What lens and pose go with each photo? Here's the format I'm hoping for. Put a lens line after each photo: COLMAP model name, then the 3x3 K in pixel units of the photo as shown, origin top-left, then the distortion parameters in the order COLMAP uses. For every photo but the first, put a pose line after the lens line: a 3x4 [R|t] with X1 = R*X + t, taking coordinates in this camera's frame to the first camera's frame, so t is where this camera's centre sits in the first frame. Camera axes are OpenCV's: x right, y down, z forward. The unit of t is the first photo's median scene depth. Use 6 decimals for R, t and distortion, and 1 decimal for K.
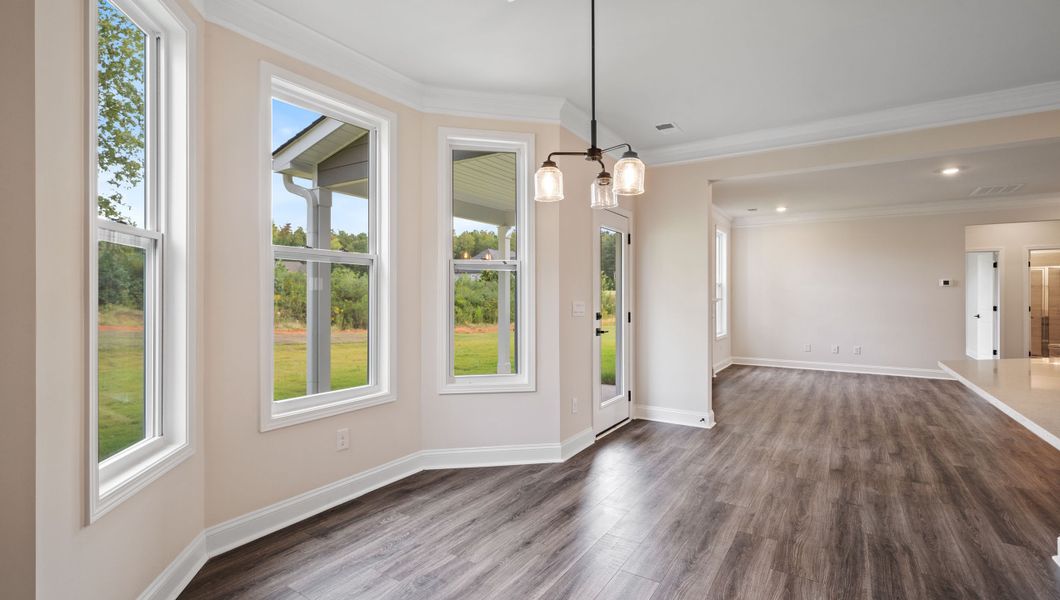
lens RADIAL K [[489.6, 0, 526.4], [0, 489.6, 293.5], [0, 0, 1]] dist [0.002035, 0.000962]
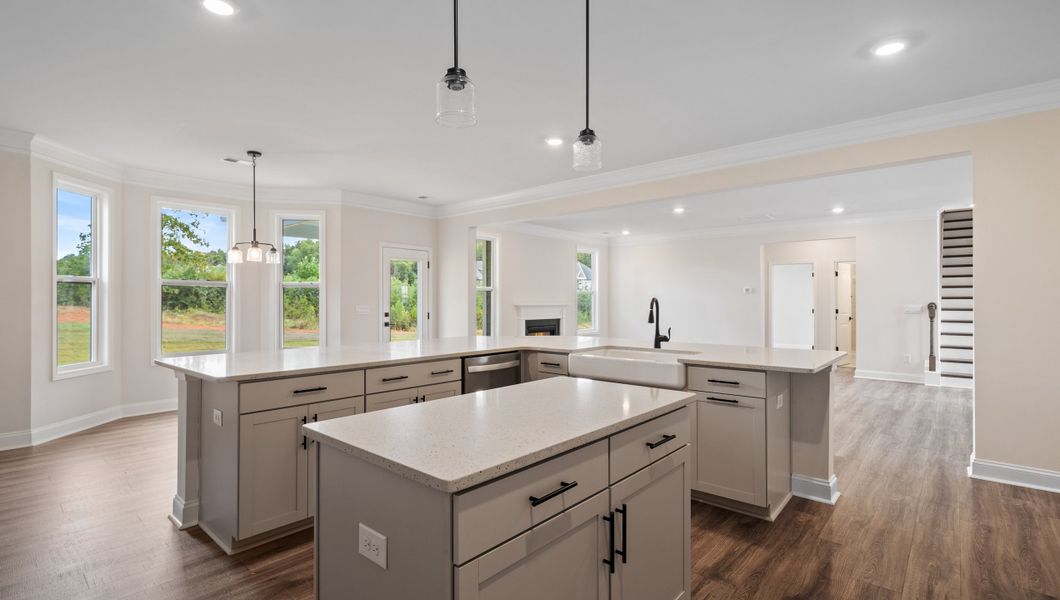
lens RADIAL K [[483.1, 0, 520.1], [0, 483.1, 298.3], [0, 0, 1]] dist [-0.002808, -0.000232]
pose [[0.989765, -0.003673, -0.142663, 1.038868], [0.003895, 0.999992, 0.001281, -0.011448], [0.142657, -0.001824, 0.989771, -0.668941]]
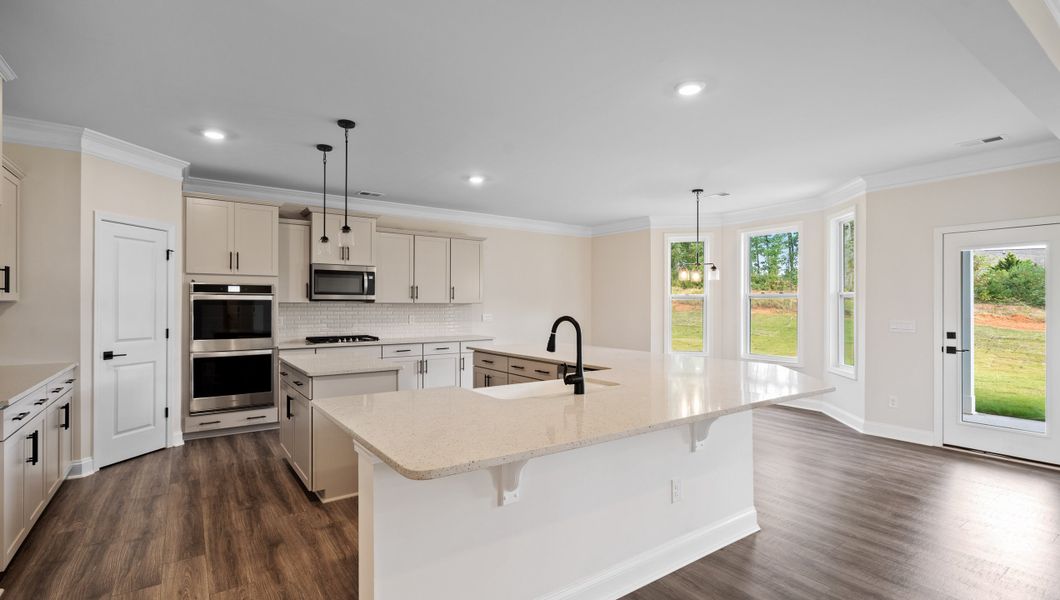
lens RADIAL K [[497.2, 0, 526.7], [0, 497.2, 304.1], [0, 0, 1]] dist [0.004350, 0.000988]
pose [[-0.361785, -0.004897, -0.932249, 1.921700], [0.004708, 0.999964, -0.007080, -0.024948], [0.932250, -0.006951, -0.361749, 0.675565]]
